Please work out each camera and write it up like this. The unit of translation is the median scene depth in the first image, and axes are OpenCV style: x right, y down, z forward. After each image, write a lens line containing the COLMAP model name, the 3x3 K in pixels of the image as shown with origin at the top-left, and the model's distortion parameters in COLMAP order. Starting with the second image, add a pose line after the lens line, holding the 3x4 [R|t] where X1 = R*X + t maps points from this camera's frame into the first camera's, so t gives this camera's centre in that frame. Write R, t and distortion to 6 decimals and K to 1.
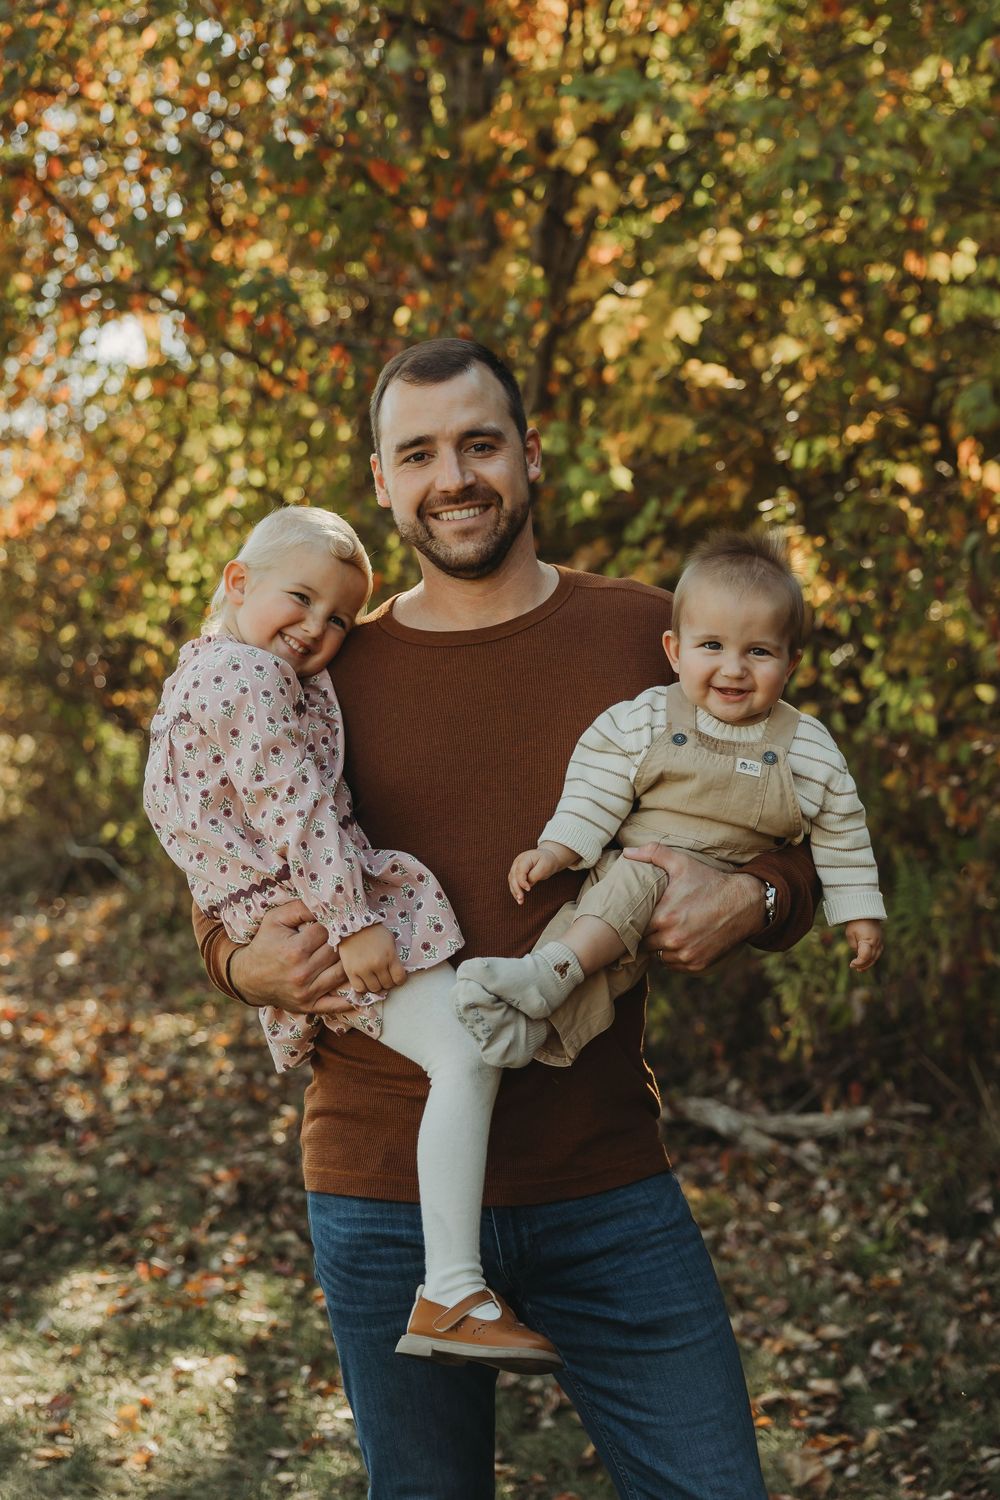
lens RADIAL K [[2369.8, 0, 505.2], [0, 2369.8, 721.1], [0, 0, 1]] dist [0.027271, -0.028675]
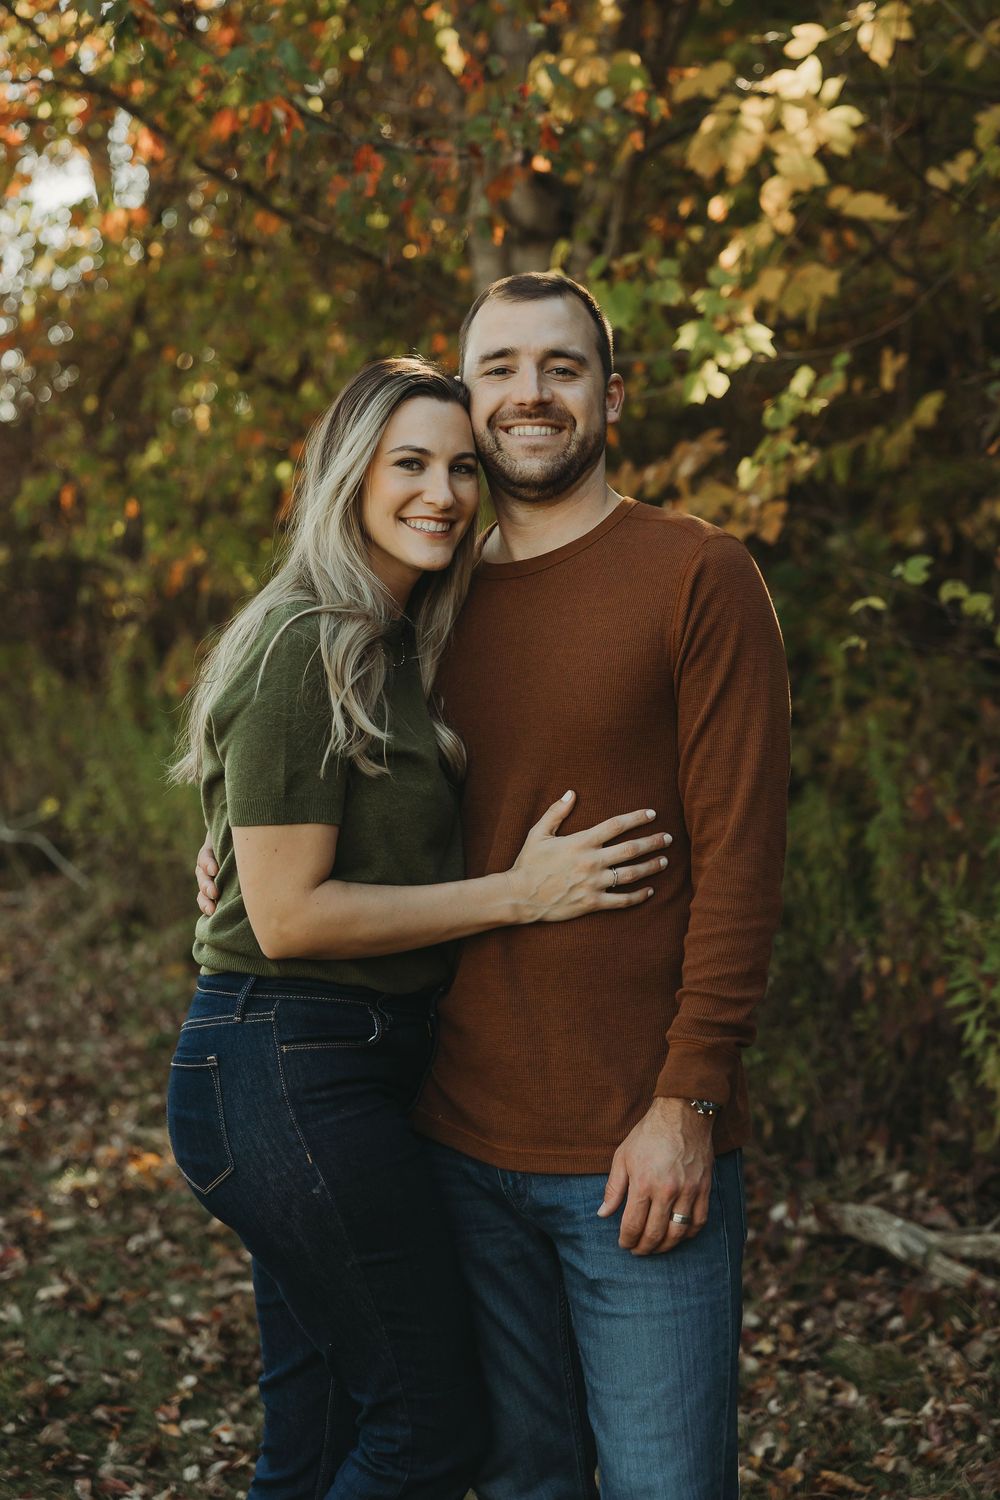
lens RADIAL K [[2645.4, 0, 505.1], [0, 2645.4, 685.4], [0, 0, 1]] dist [0.024226, -0.026464]
pose [[0.999995, 0.002543, 0.002065, -0.028341], [-0.002566, 0.999930, 0.011584, -0.007416], [-0.002035, -0.011589, 0.999931, 0.199104]]
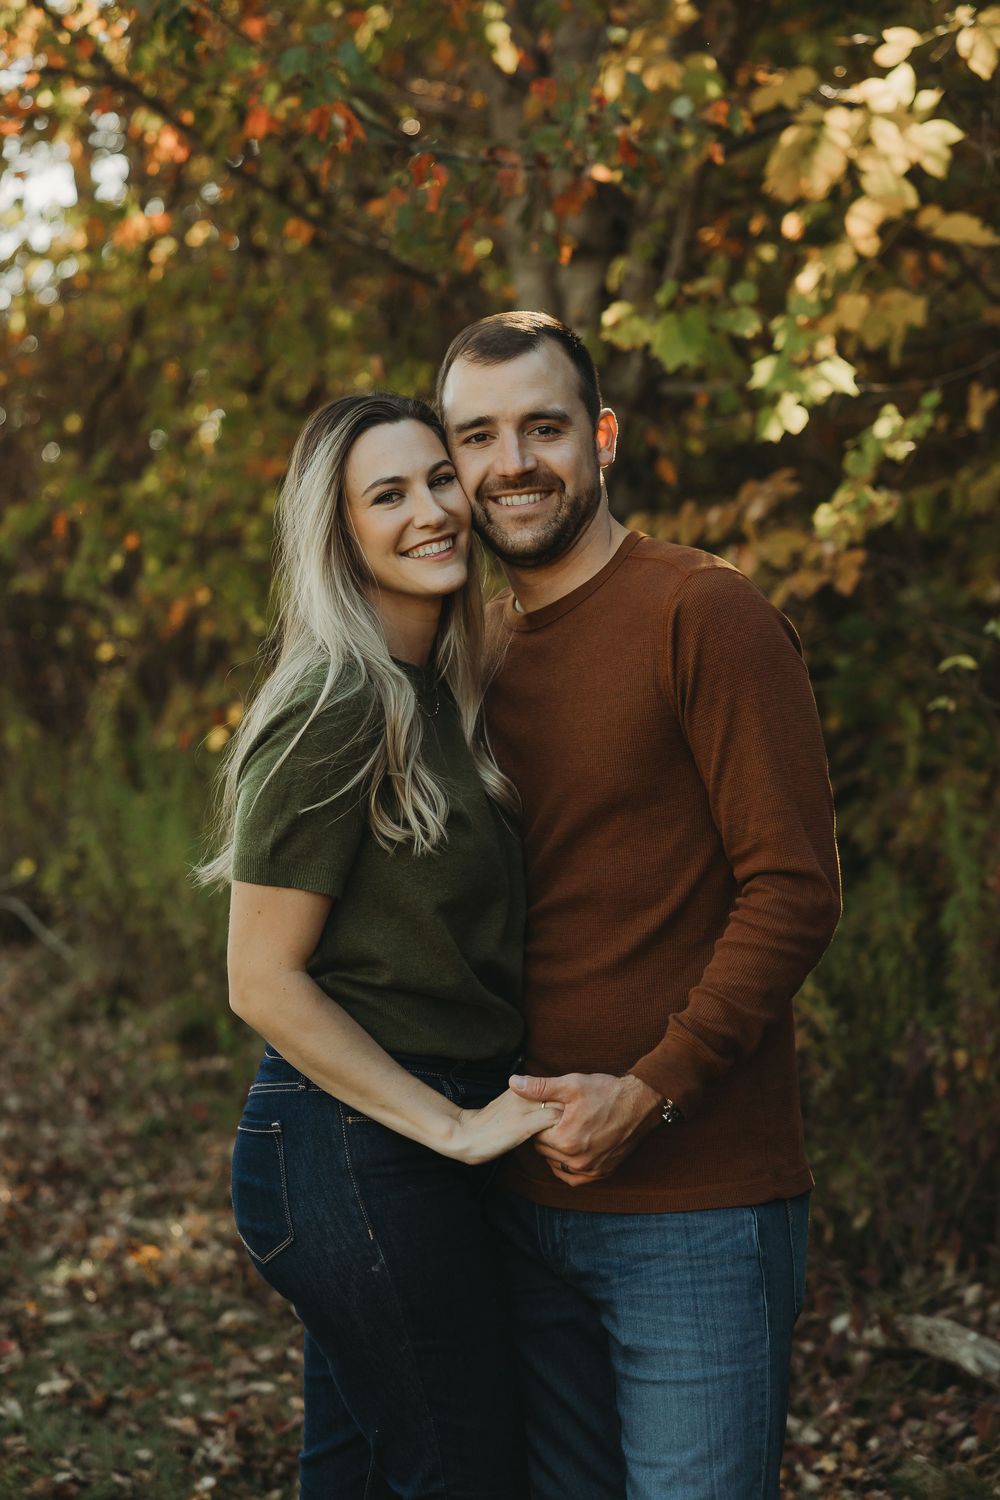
lens RADIAL K [[3026.1, 0, 465.6], [0, 3026.1, 750.5], [0, 0, 1]] dist [0.059867, -0.083240]
pose [[0.999617, 0.026227, -0.008795, -0.044899], [-0.026127, 0.999594, 0.011337, -0.004800], [0.009089, -0.011103, 0.999897, 0.154588]]
